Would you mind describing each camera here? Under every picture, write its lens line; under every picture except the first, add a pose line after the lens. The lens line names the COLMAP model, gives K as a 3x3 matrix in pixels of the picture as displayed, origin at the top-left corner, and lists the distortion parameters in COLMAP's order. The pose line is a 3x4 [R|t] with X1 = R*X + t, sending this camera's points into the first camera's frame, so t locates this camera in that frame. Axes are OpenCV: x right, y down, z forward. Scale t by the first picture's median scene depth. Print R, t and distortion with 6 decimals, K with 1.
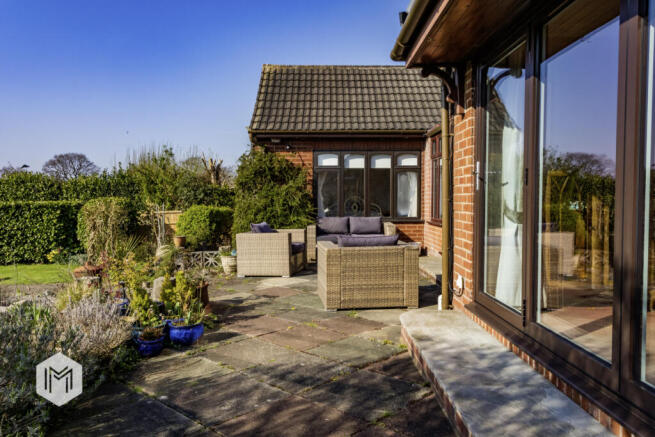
lens RADIAL K [[529.9, 0, 328.5], [0, 529.9, 219.4], [0, 0, 1]] dist [-0.065766, -0.003759]
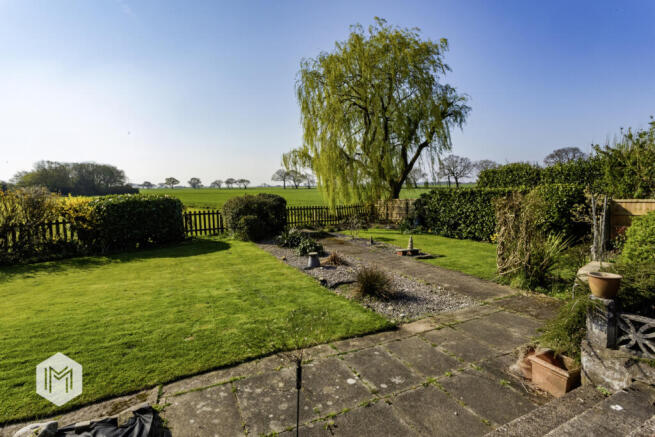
lens RADIAL K [[312.5, 0, 327.3], [0, 312.5, 219.5], [0, 0, 1]] dist [-0.018463, 0.000445]
pose [[0.421501, 0.082822, -0.903038, -0.116237], [-0.009178, 0.996159, 0.087078, -0.031171], [0.906782, -0.028416, 0.420642, 0.540058]]
